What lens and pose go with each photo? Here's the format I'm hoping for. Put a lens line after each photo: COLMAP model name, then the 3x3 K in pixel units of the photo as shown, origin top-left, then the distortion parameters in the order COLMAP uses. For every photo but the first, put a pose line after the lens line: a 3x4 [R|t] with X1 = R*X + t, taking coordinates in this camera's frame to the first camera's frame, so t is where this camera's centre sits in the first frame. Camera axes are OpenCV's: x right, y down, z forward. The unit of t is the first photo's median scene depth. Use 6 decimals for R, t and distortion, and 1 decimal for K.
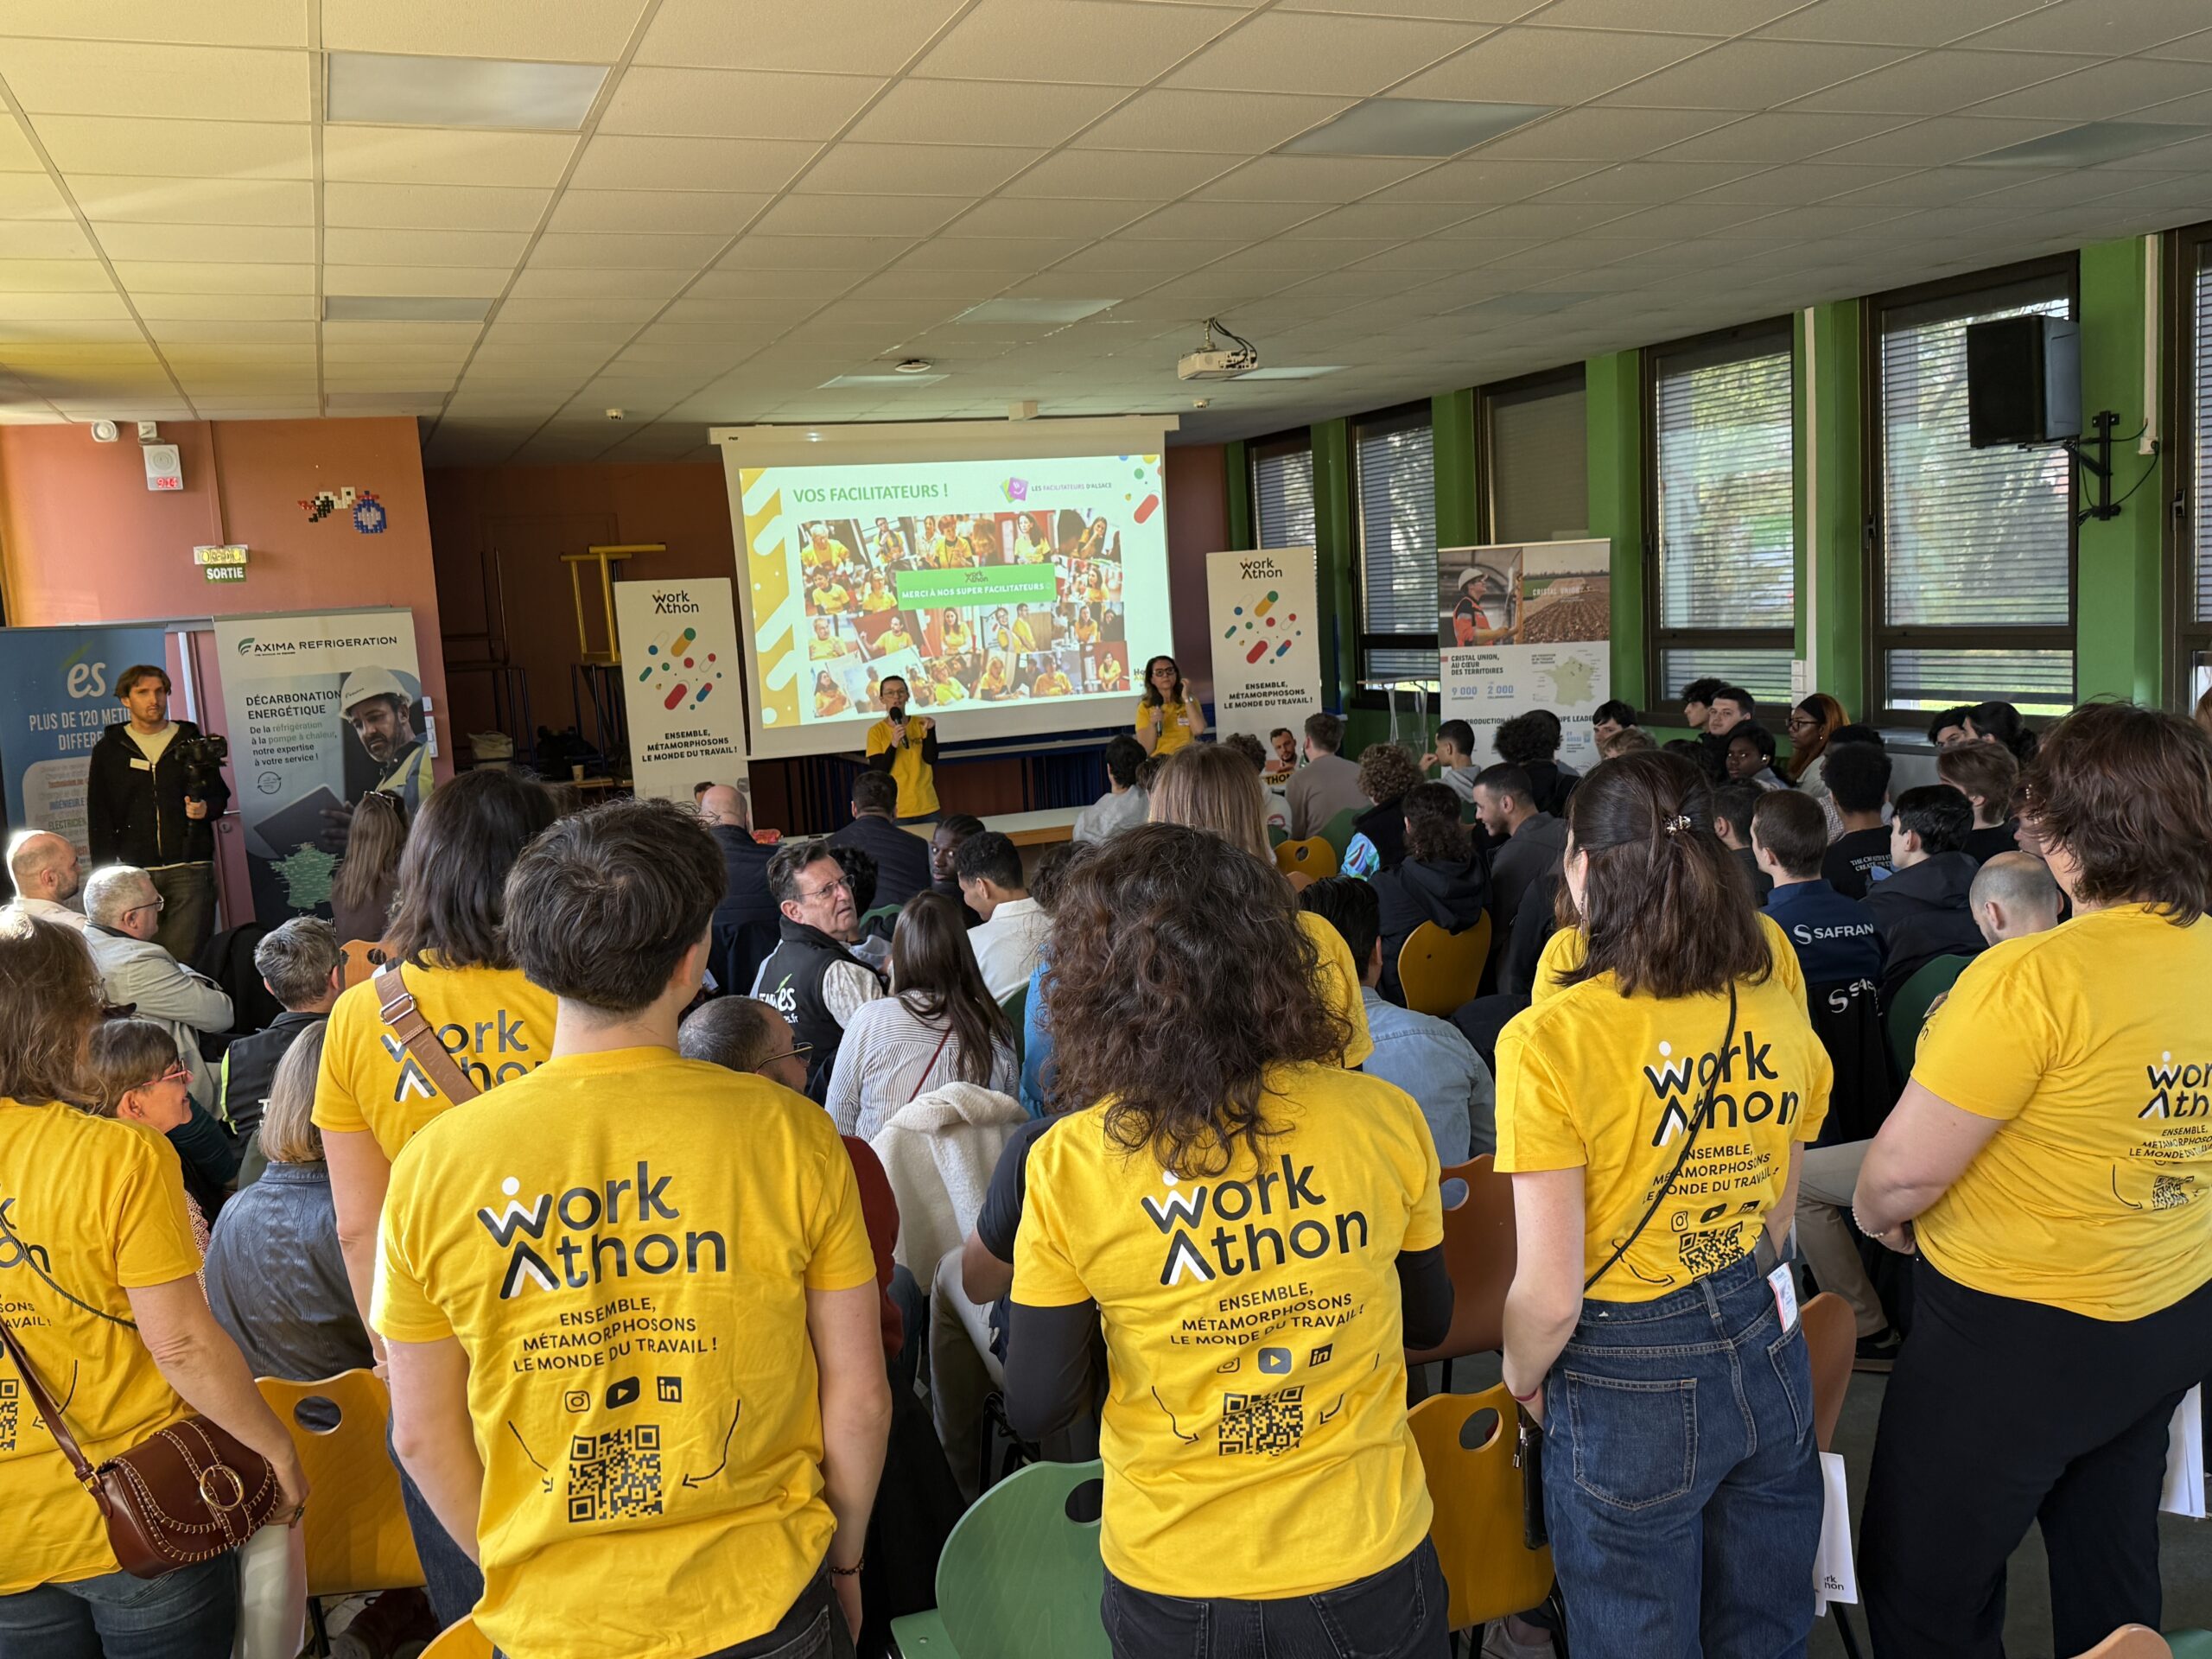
lens RADIAL K [[1888.5, 0, 1084.4], [0, 1888.5, 839.0], [0, 0, 1]] dist [-0.002593, 0.000496]
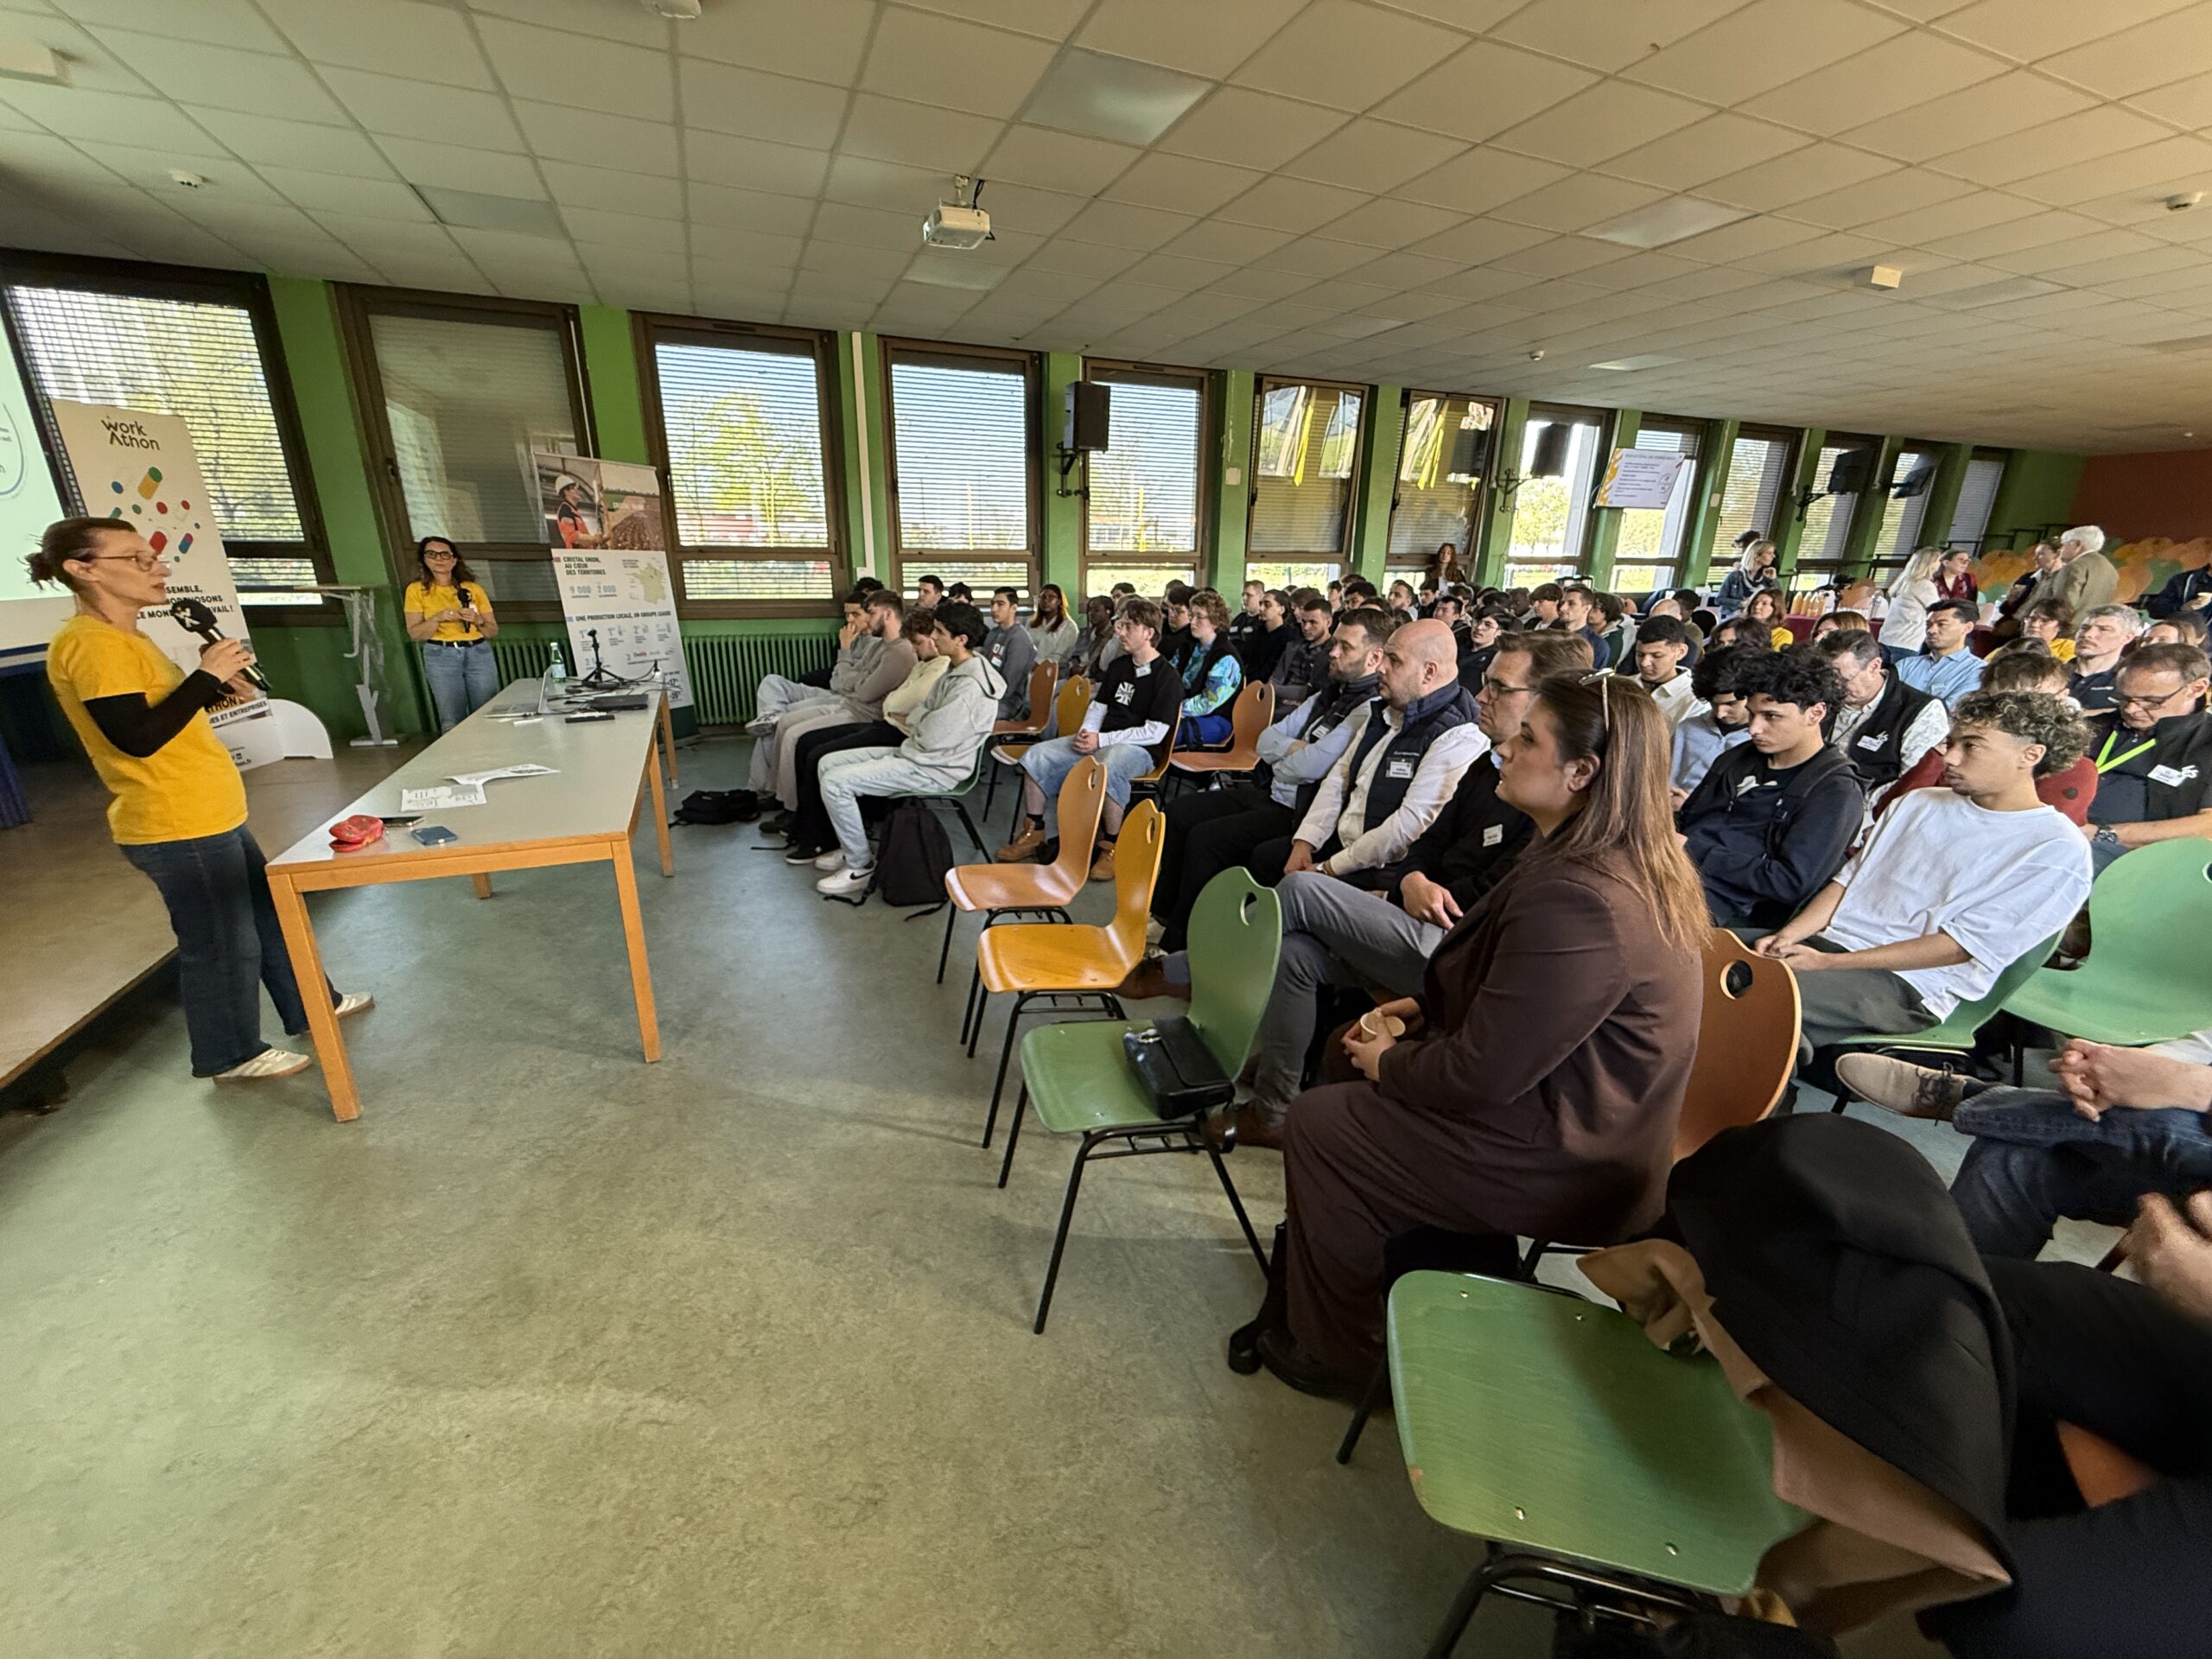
lens RADIAL K [[887.8, 0, 1100.8], [0, 887.8, 837.0], [0, 0, 1]] dist [0.001813, 0.000187]
pose [[-0.033355, -0.237117, 0.970908, -0.366653], [0.120697, 0.963383, 0.239425, -0.025656], [-0.992129, 0.125172, -0.003514, 0.719959]]
